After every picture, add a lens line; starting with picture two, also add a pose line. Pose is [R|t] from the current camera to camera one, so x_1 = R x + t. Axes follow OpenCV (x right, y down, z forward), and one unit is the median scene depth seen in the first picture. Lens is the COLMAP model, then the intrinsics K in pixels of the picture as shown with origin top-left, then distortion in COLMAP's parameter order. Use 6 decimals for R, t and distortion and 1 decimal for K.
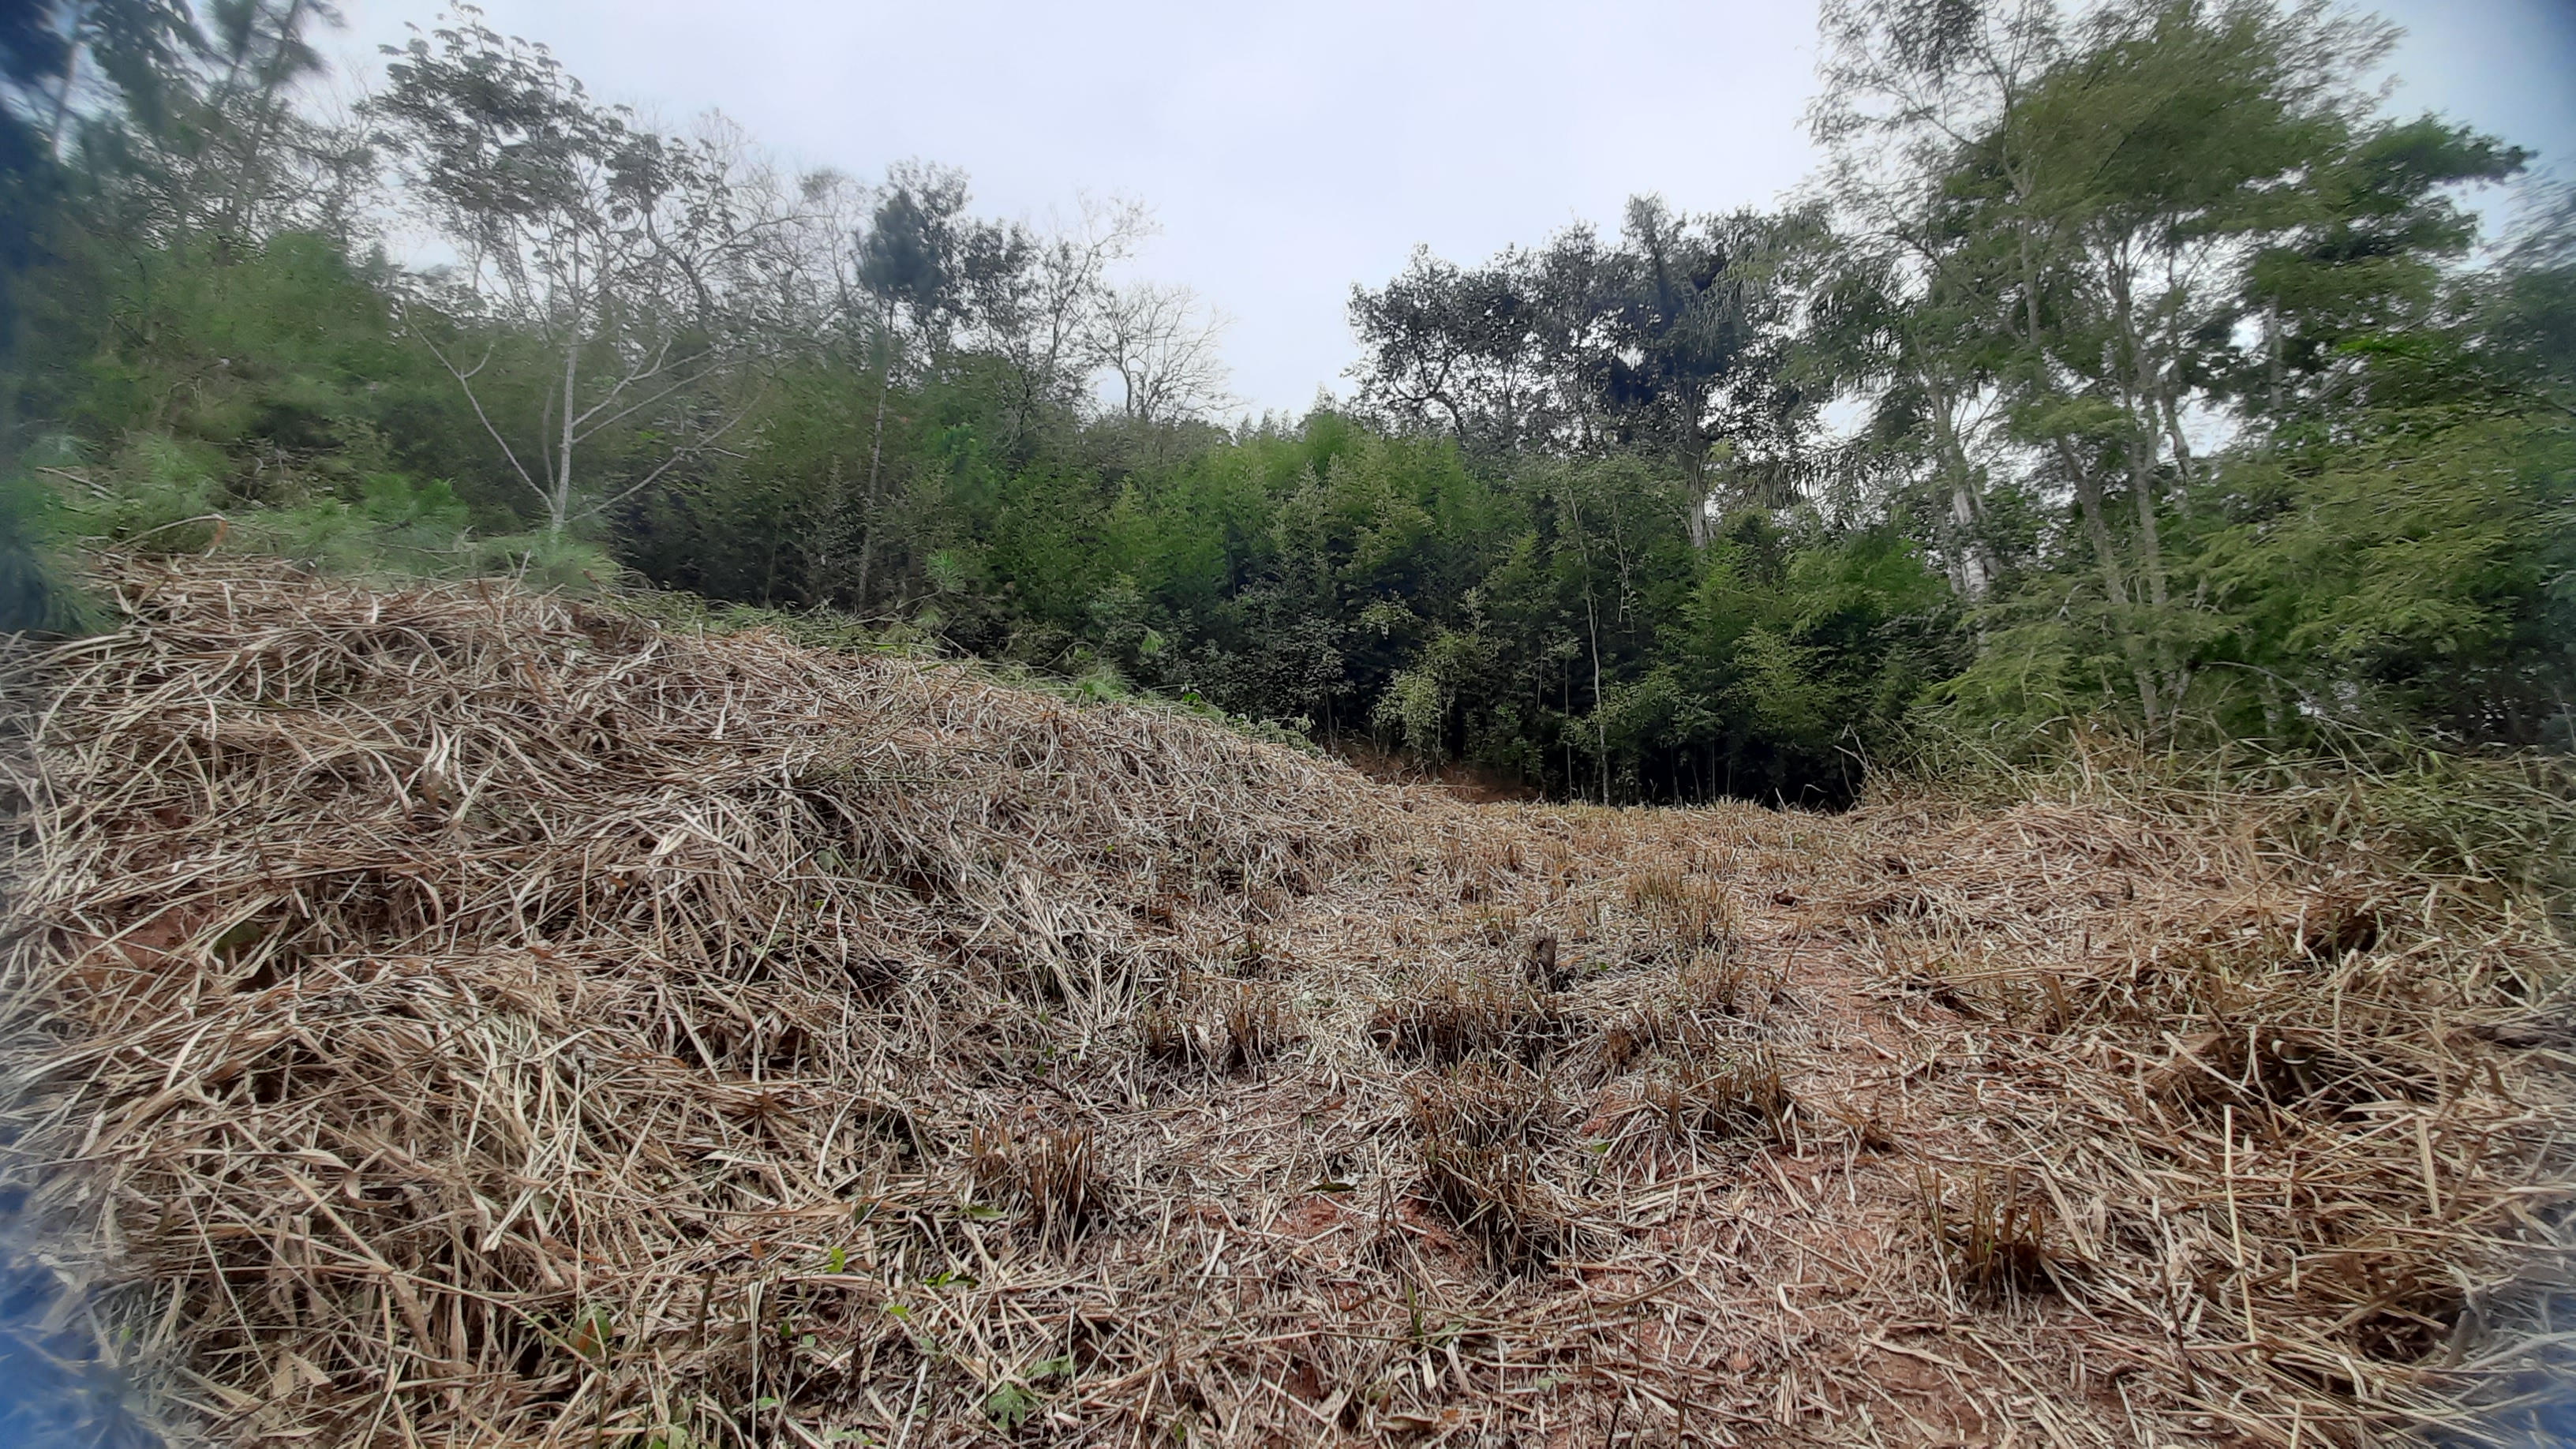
lens RADIAL K [[1004.6, 0, 1333.8], [0, 1004.6, 724.2], [0, 0, 1]] dist [-0.005947, 0.001195]
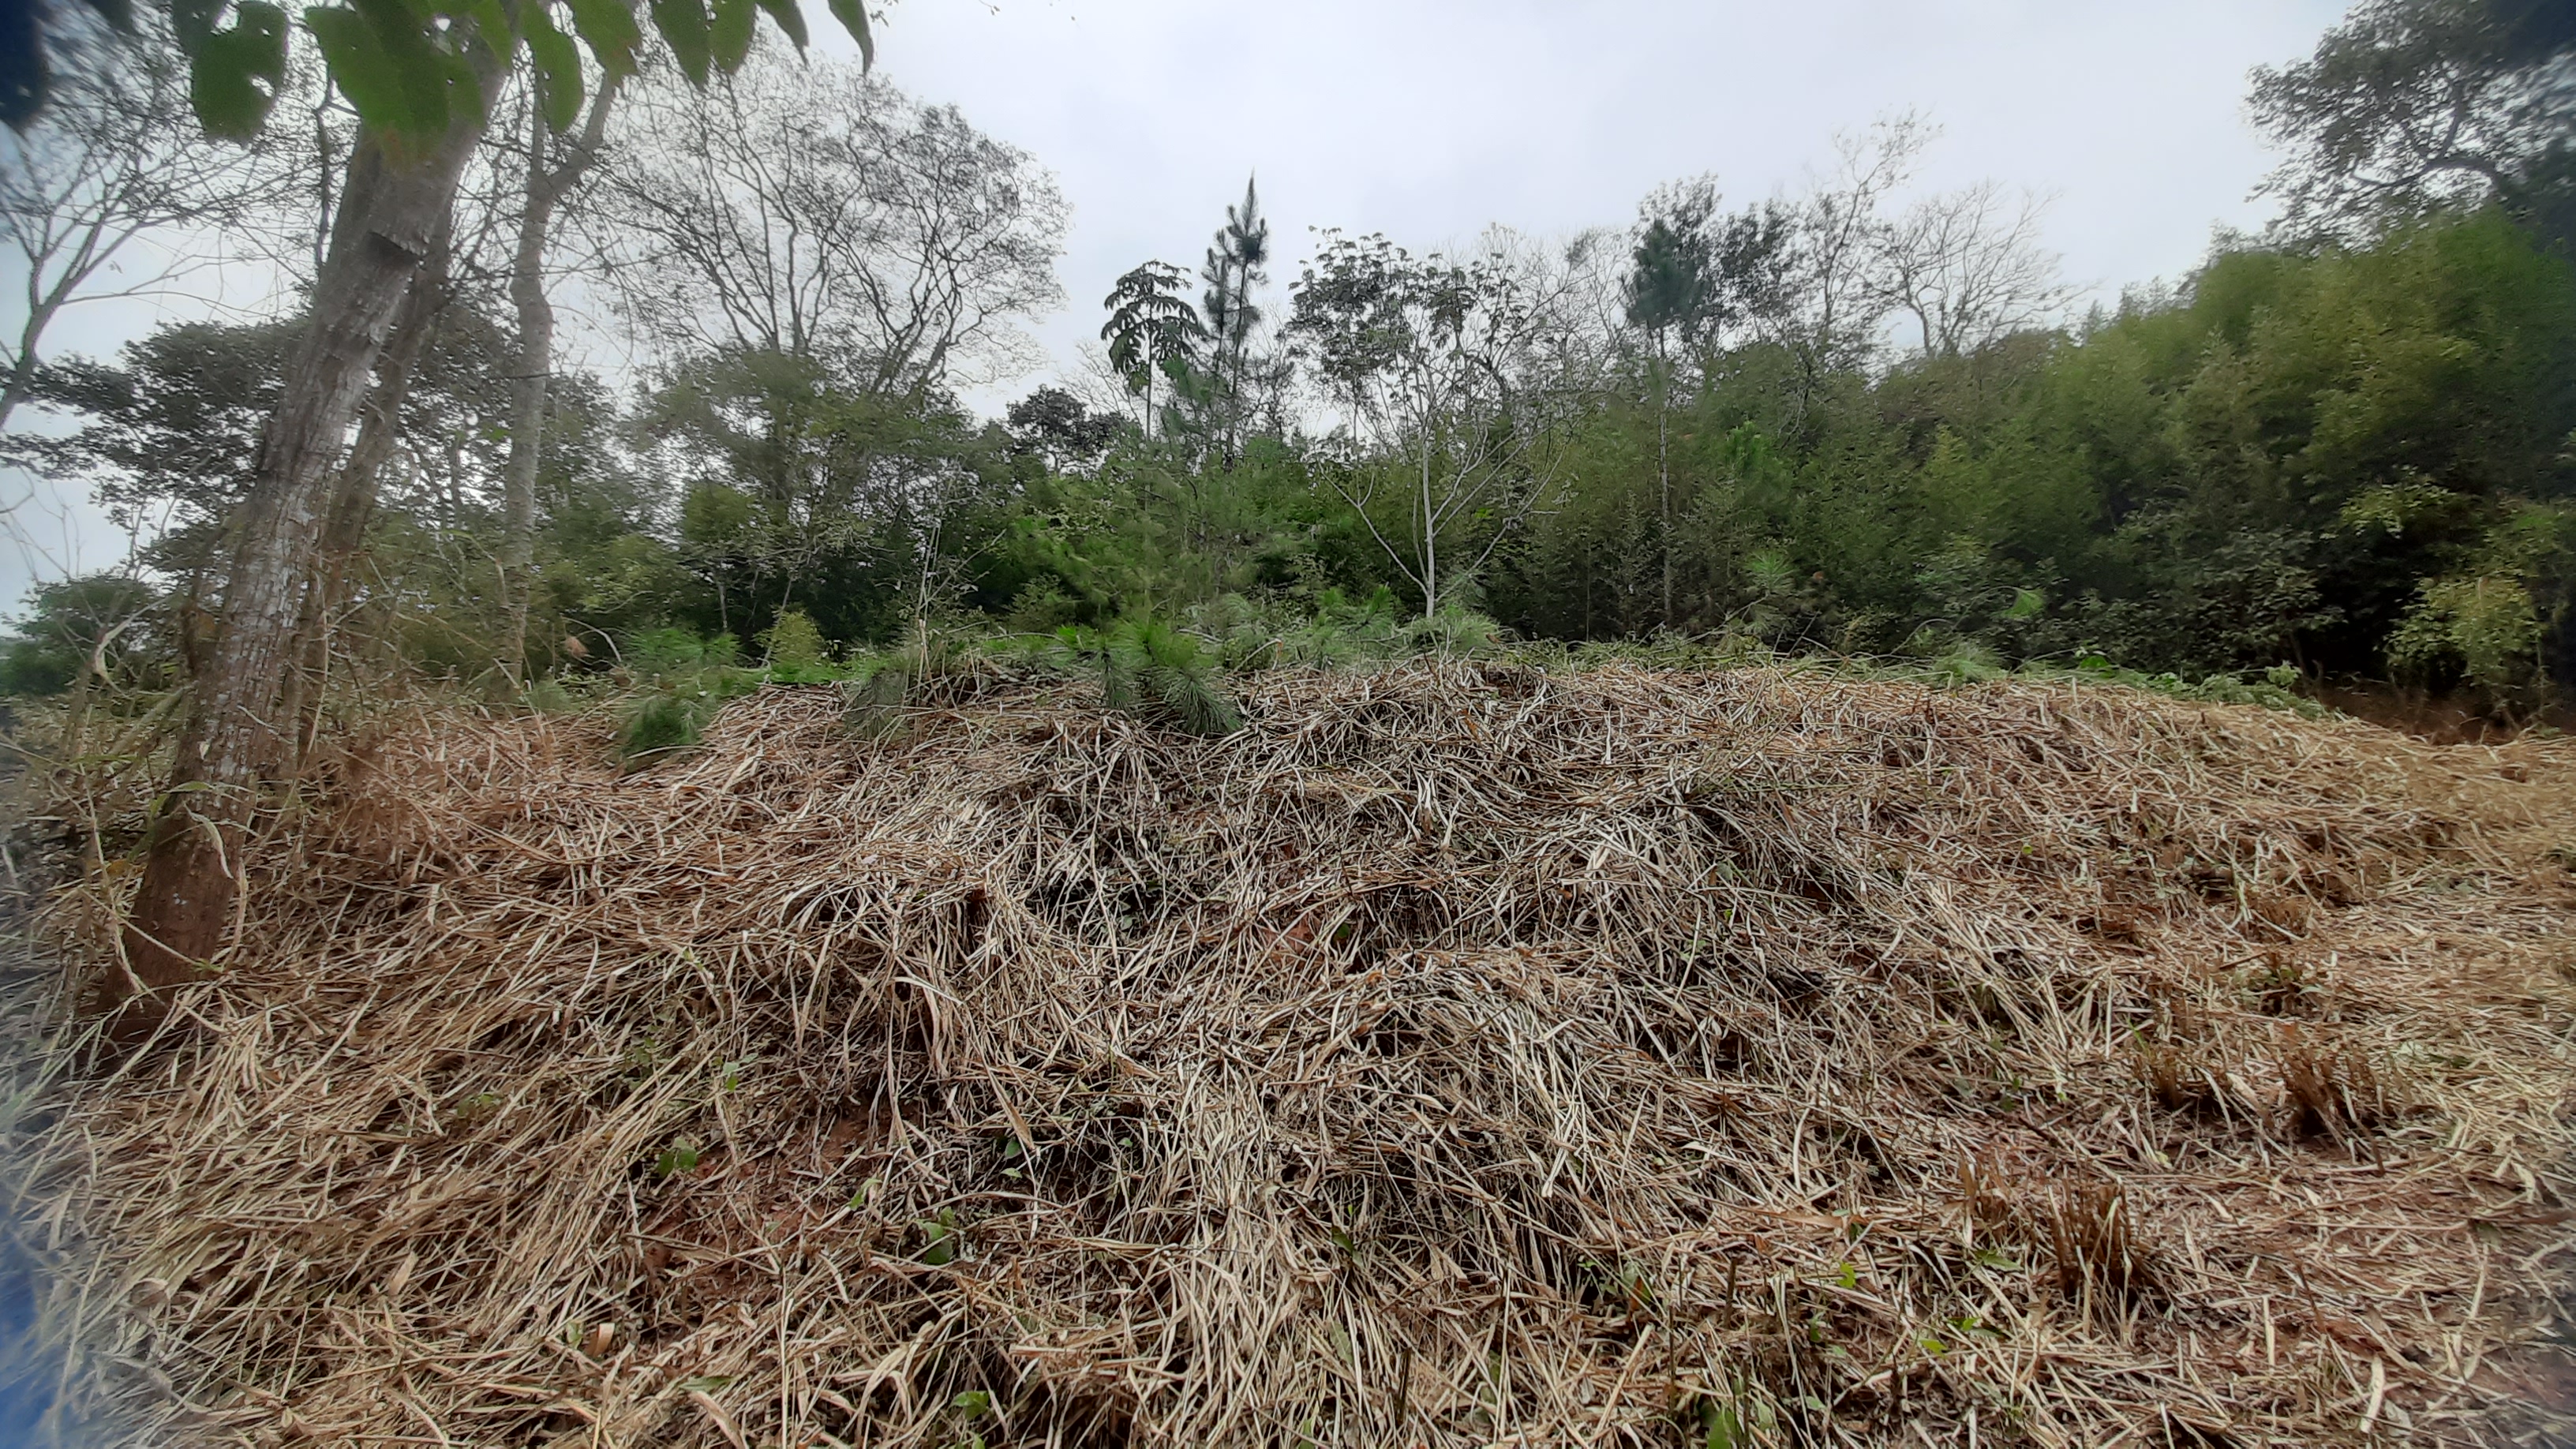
lens RADIAL K [[1004.6, 0, 1305.9], [0, 1004.6, 730.7], [0, 0, 1]] dist [-0.005947, 0.001195]
pose [[0.733066, -0.111490, -0.670957, -0.092905], [0.110326, 0.992901, -0.044448, -0.007712], [0.671150, -0.041441, 0.740163, -0.038537]]
